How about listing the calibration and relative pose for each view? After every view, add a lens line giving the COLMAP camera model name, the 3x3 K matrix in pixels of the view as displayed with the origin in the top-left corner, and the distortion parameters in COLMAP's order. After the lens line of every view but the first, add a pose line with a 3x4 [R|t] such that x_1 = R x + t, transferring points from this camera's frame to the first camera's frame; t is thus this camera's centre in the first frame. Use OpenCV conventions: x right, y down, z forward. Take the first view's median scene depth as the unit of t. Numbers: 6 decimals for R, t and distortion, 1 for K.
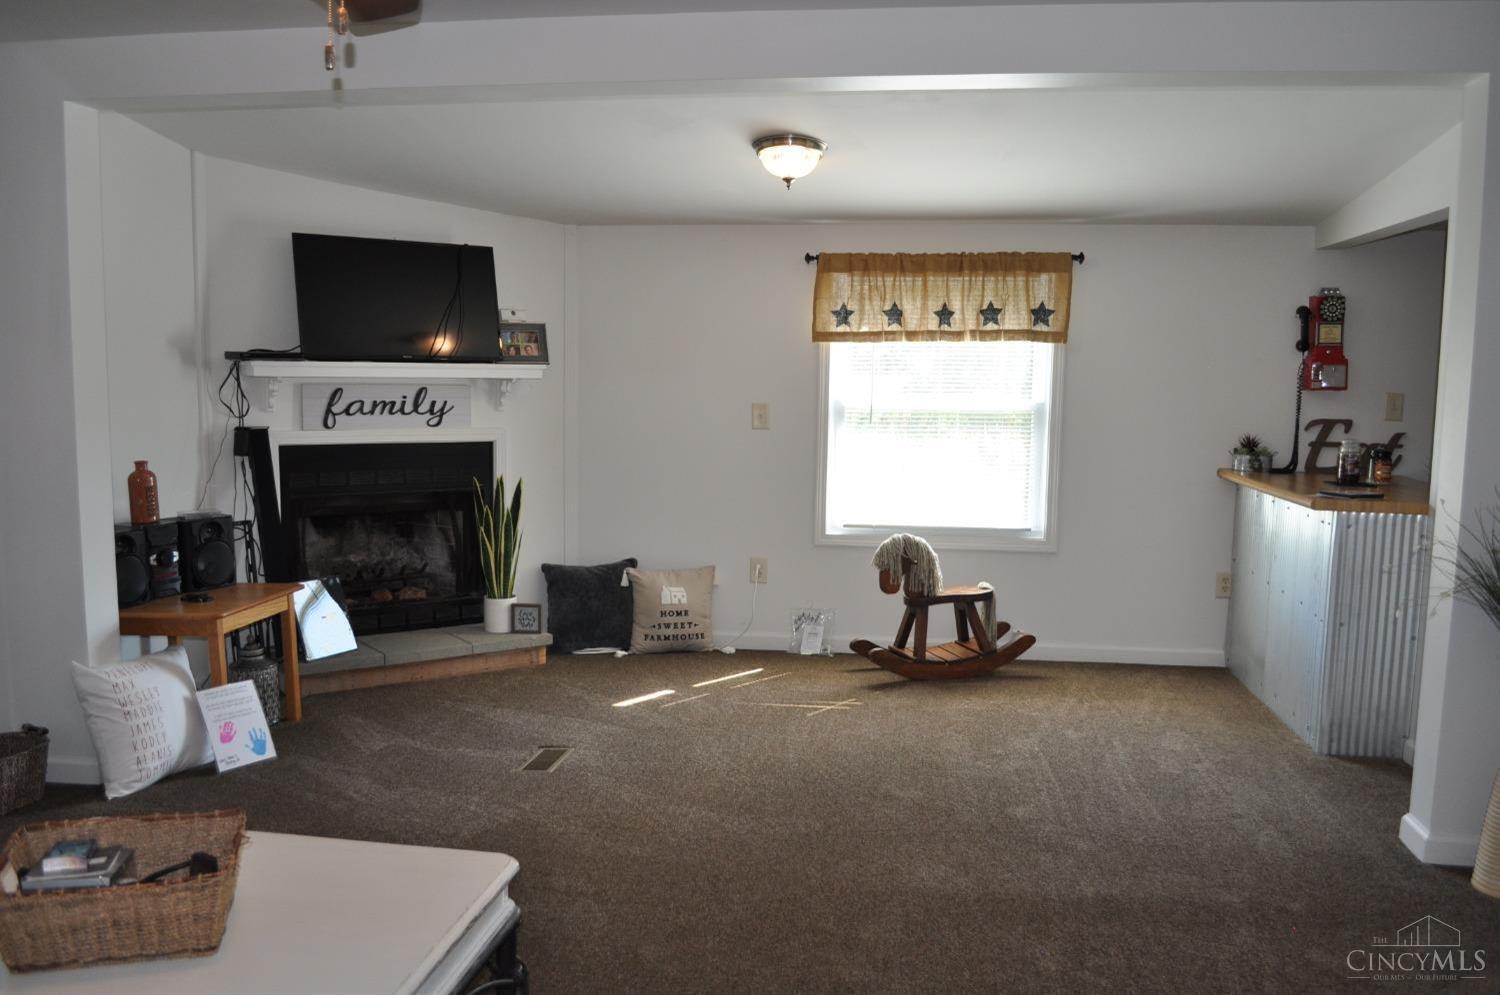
lens RADIAL K [[1219.2, 0, 750.0], [0, 1219.2, 497.5], [0, 0, 1]] dist [-0.080153, 0.001478]
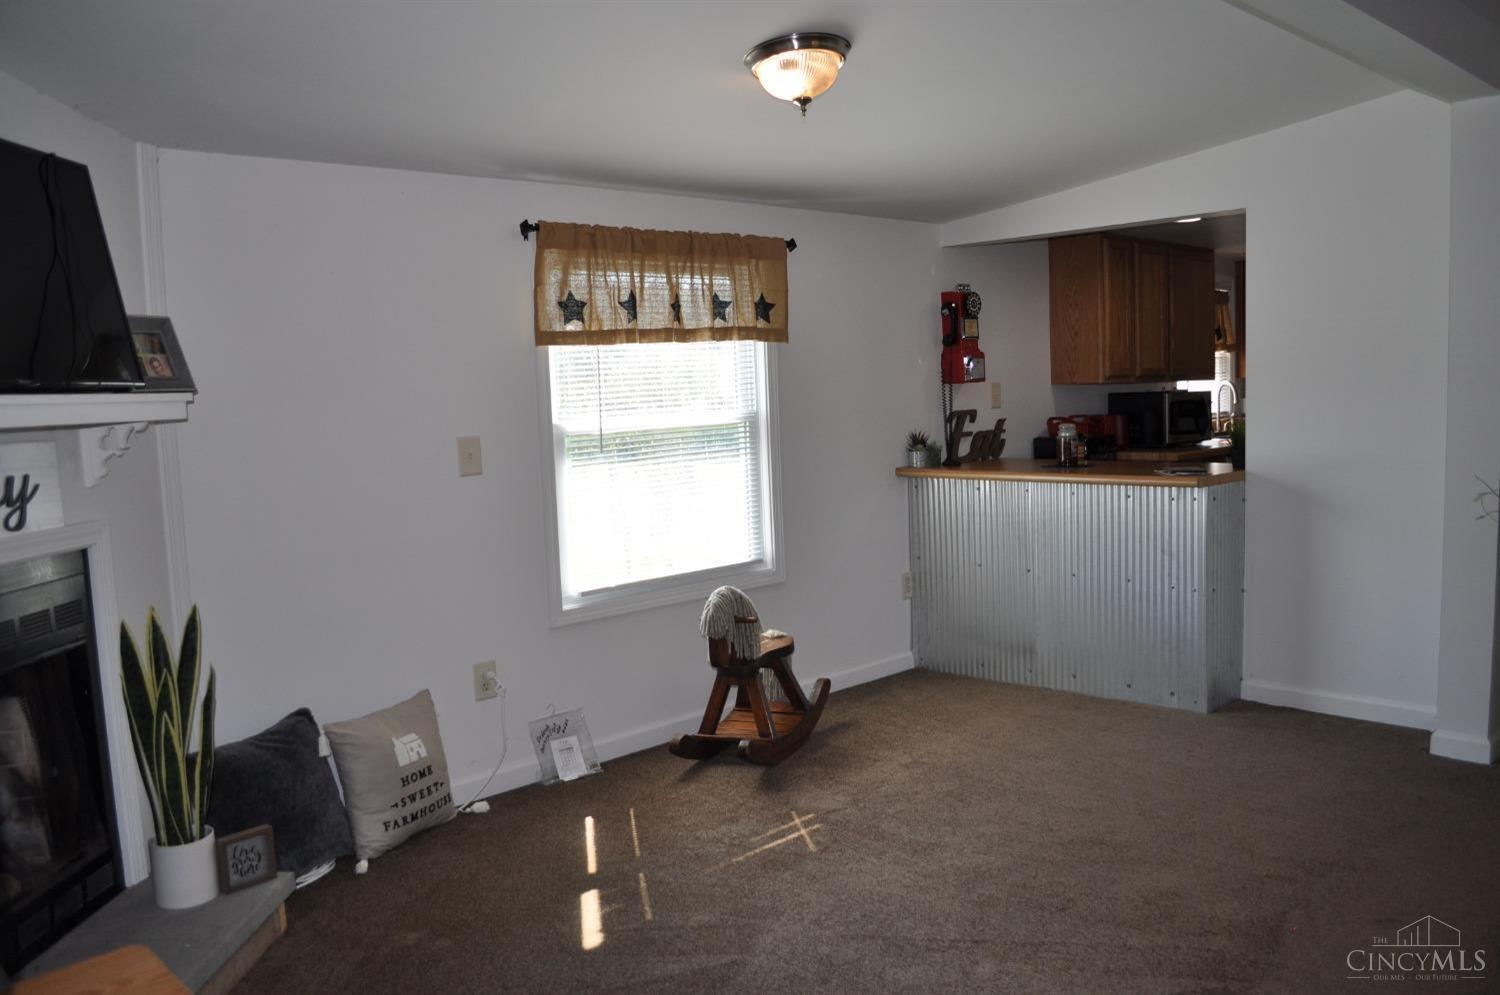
lens RADIAL K [[1179.1, 0, 750.0], [0, 1179.1, 497.5], [0, 0, 1]] dist [-0.070290, 0.001572]
pose [[0.623784, -0.109735, 0.773855, -0.420627], [0.127311, 0.991138, 0.037924, -0.050884], [-0.771158, 0.074864, 0.632227, 0.485091]]
